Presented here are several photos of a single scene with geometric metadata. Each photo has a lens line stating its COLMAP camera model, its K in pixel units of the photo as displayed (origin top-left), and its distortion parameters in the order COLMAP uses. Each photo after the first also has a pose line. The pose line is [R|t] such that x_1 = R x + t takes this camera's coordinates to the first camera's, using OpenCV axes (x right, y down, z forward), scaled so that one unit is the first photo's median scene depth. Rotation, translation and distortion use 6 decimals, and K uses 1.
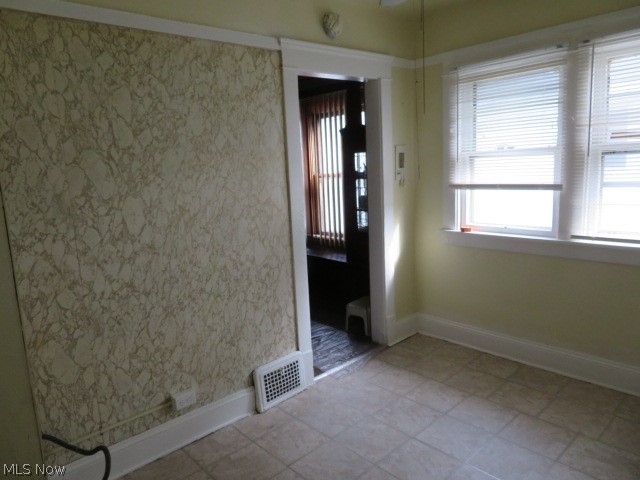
lens RADIAL K [[445.0, 0, 320.0], [0, 445.0, 240.0], [0, 0, 1]] dist [0.000229, -0.024054]
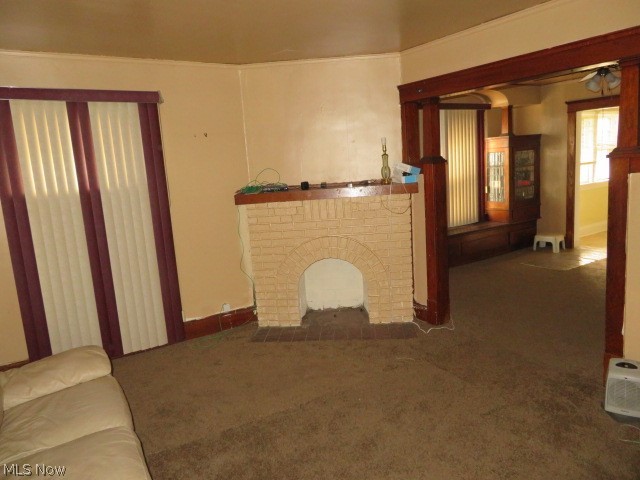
lens RADIAL K [[445.0, 0, 320.0], [0, 445.0, 240.0], [0, 0, 1]] dist [0.000229, -0.024054]
pose [[0.181773, -0.124050, 0.975484, -1.682149], [0.215351, 0.972952, 0.083599, -0.176775], [-0.959470, 0.194875, 0.203571, 1.479056]]
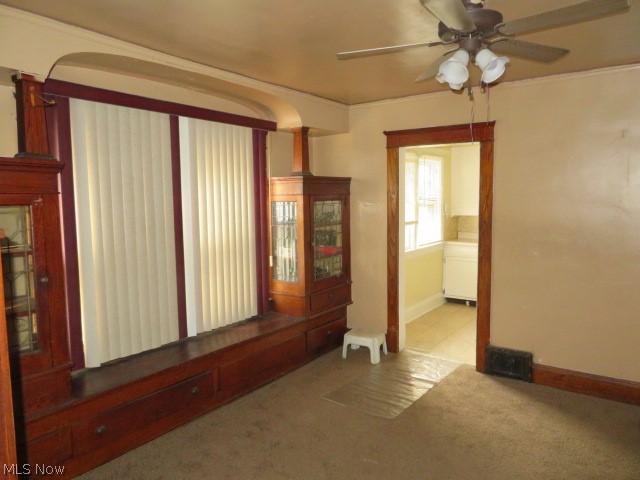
lens RADIAL K [[445.0, 0, 320.0], [0, 445.0, 240.0], [0, 0, 1]] dist [0.000229, -0.024054]
pose [[-0.210033, -0.038483, 0.976937, -0.931791], [0.176886, 0.981240, 0.076682, -0.192034], [-0.961560, 0.188912, -0.199286, 1.268937]]
